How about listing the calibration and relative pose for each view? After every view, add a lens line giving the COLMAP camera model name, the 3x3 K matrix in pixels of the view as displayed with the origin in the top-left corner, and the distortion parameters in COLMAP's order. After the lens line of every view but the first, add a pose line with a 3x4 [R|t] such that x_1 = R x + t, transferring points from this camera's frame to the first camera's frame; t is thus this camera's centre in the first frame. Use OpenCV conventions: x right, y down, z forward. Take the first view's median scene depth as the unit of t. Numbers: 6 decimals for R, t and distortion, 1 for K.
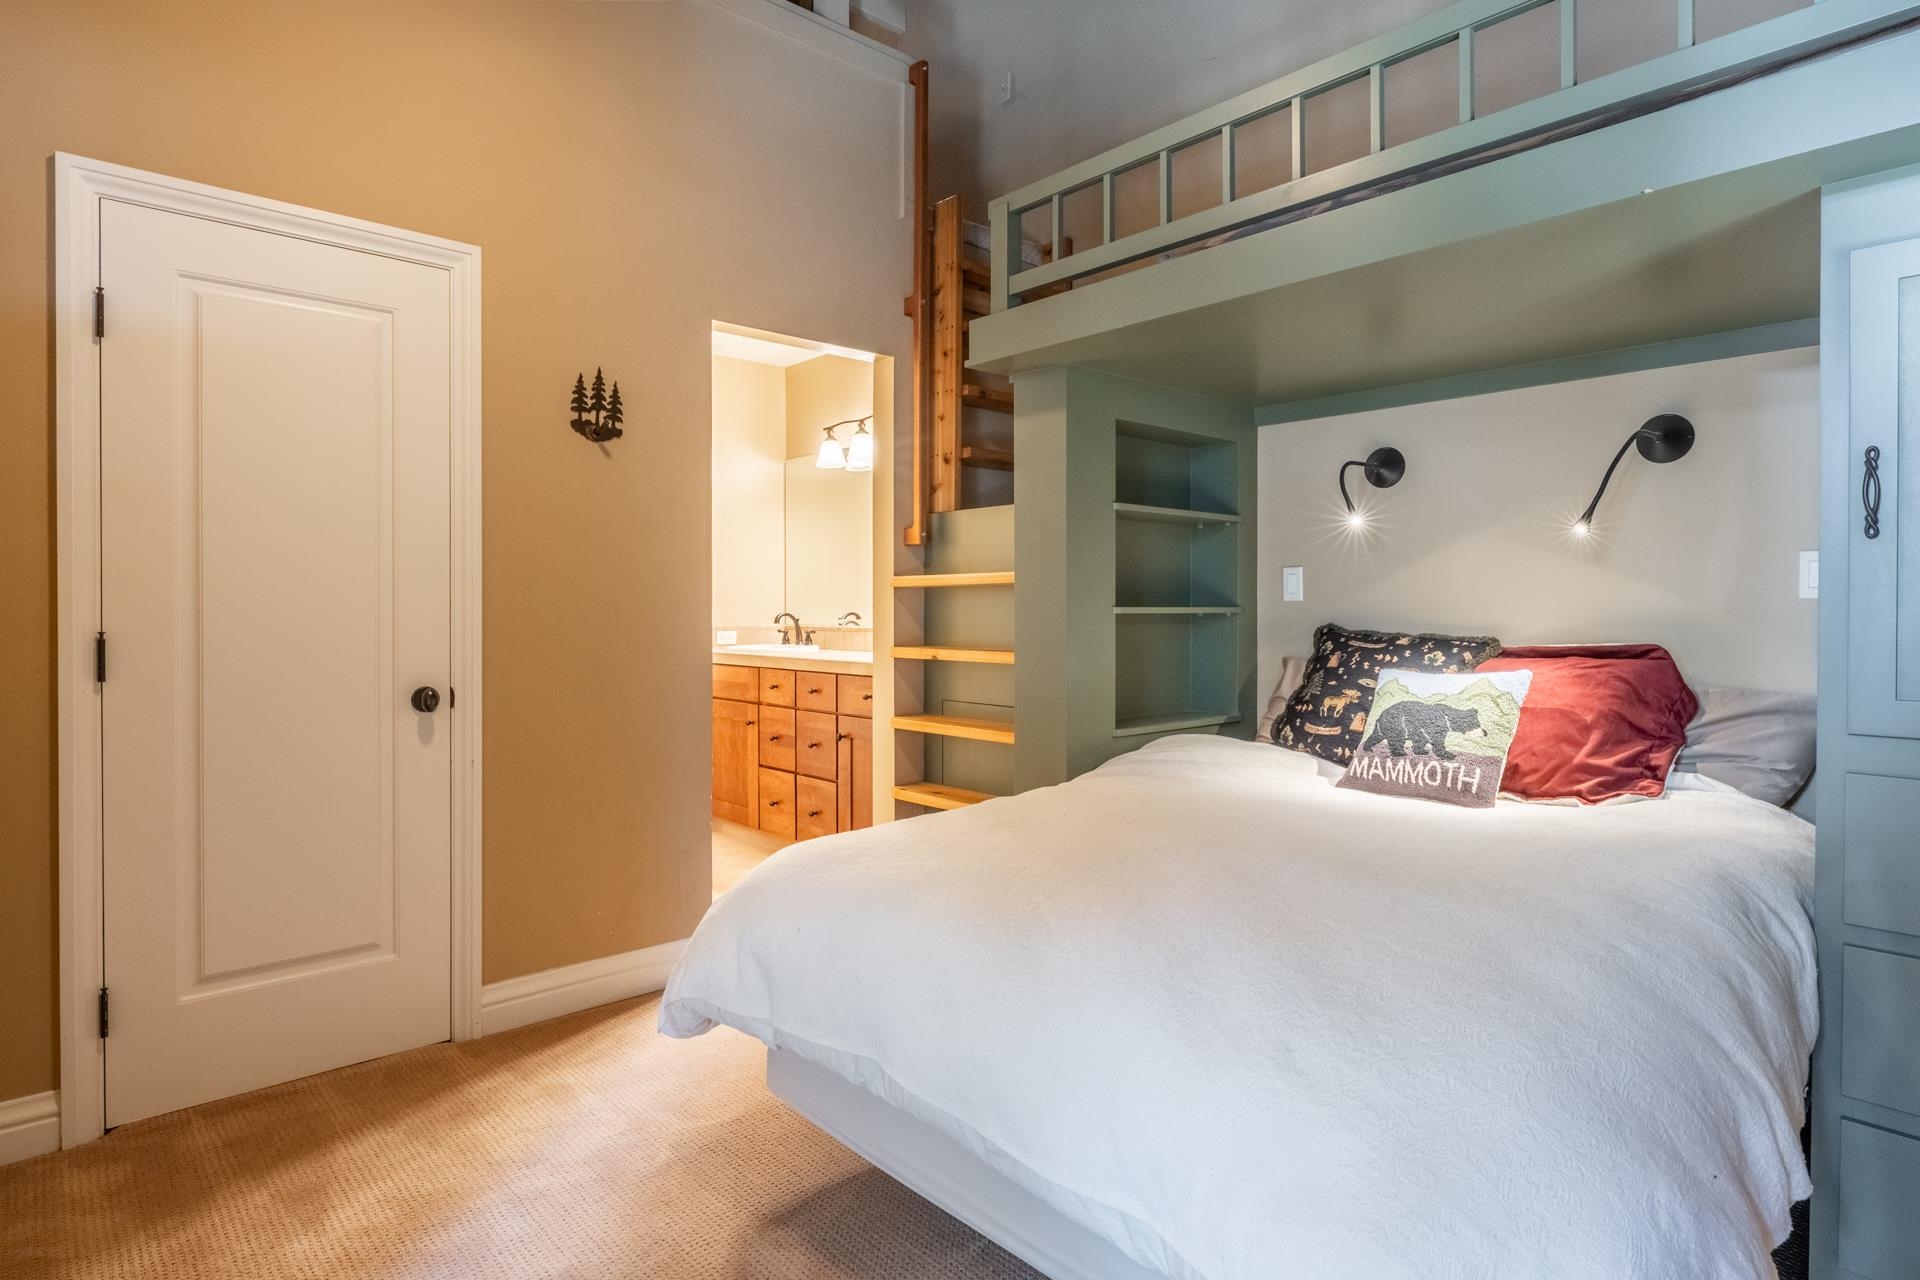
lens RADIAL K [[1007.1, 0, 958.2], [0, 1007.1, 625.7], [0, 0, 1]] dist [-0.001485, -0.001527]
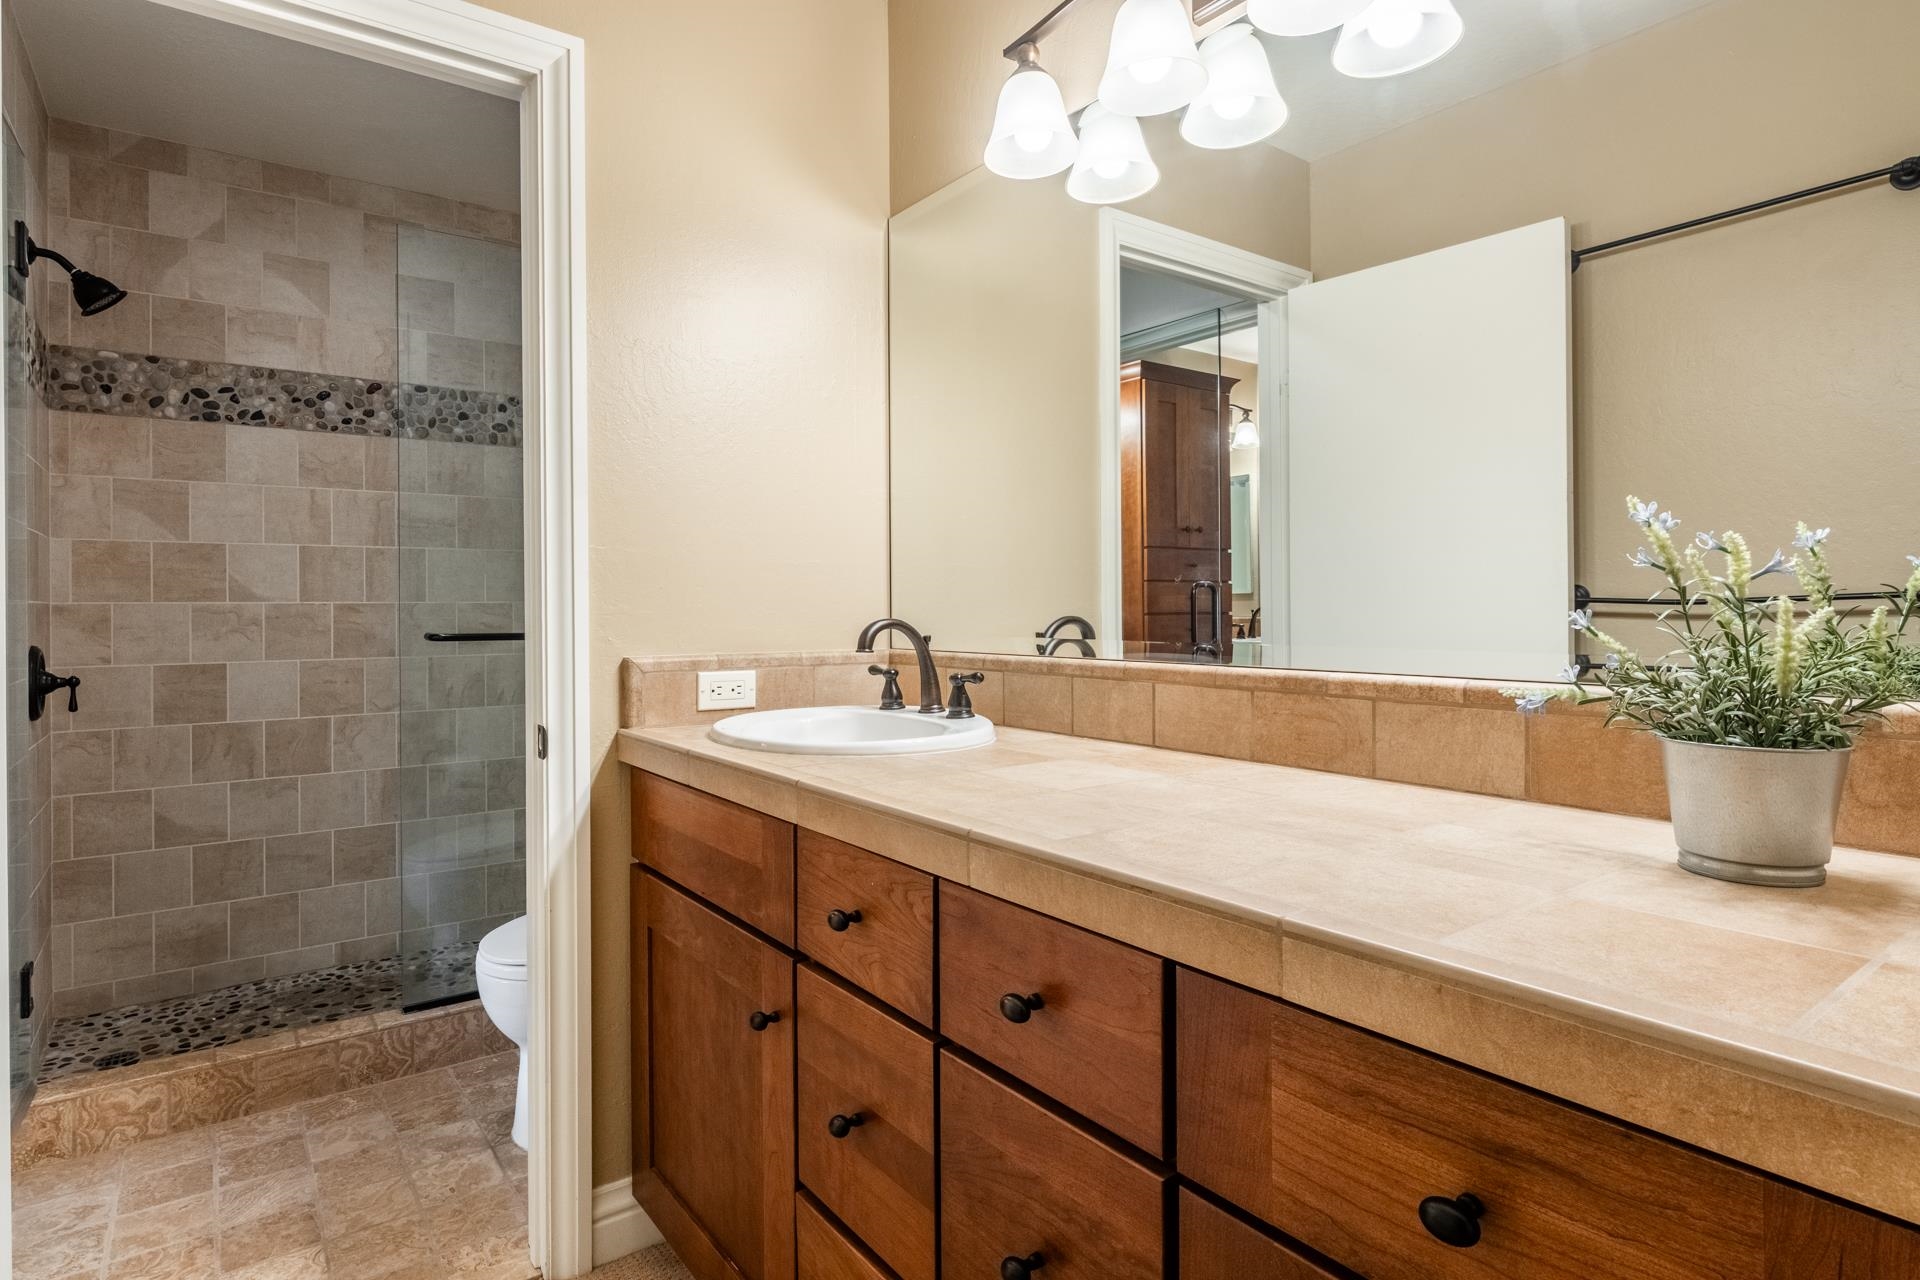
lens RADIAL K [[1007.1, 0, 960.2], [0, 1007.1, 628.4], [0, 0, 1]] dist [-0.001485, -0.001527]
pose [[0.995074, -0.002579, -0.099098, -0.117274], [0.002988, 0.999988, 0.003984, -0.011187], [0.099086, -0.004261, 0.995070, 0.680070]]
